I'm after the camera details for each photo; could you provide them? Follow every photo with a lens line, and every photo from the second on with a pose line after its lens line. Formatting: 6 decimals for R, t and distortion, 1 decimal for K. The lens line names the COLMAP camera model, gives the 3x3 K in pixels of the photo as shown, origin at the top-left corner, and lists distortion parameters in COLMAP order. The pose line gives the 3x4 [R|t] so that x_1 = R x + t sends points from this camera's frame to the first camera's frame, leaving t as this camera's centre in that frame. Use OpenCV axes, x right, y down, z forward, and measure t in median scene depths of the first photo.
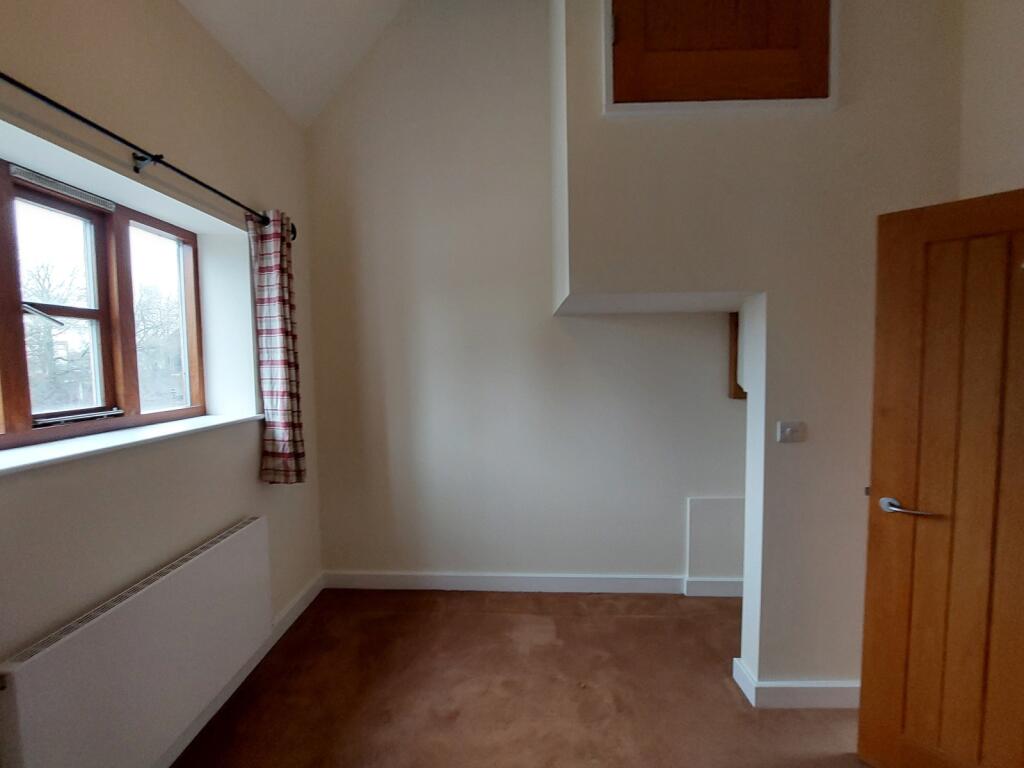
lens RADIAL K [[416.0, 0, 511.5], [0, 416.0, 379.6], [0, 0, 1]] dist [-0.016440, 0.000438]
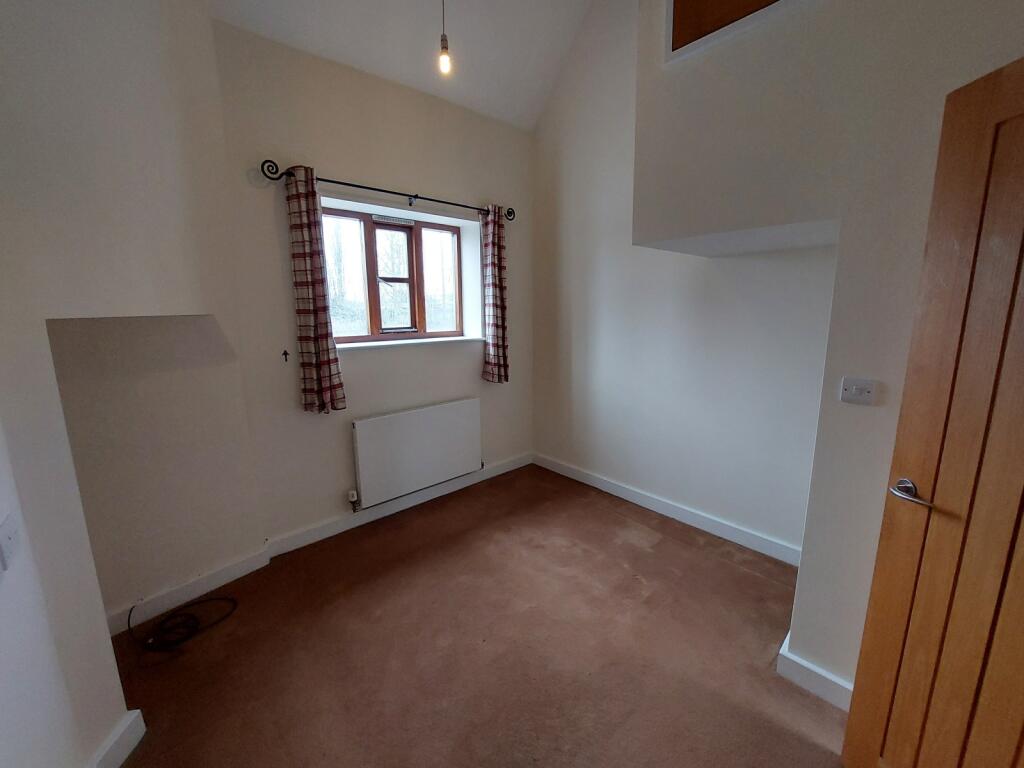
lens RADIAL K [[416.0, 0, 511.5], [0, 416.0, 379.6], [0, 0, 1]] dist [-0.016440, 0.000438]
pose [[0.684632, 0.128328, -0.717503, 0.662327], [-0.036193, 0.989150, 0.142379, 0.011277], [0.727990, -0.071508, 0.681848, -0.042726]]
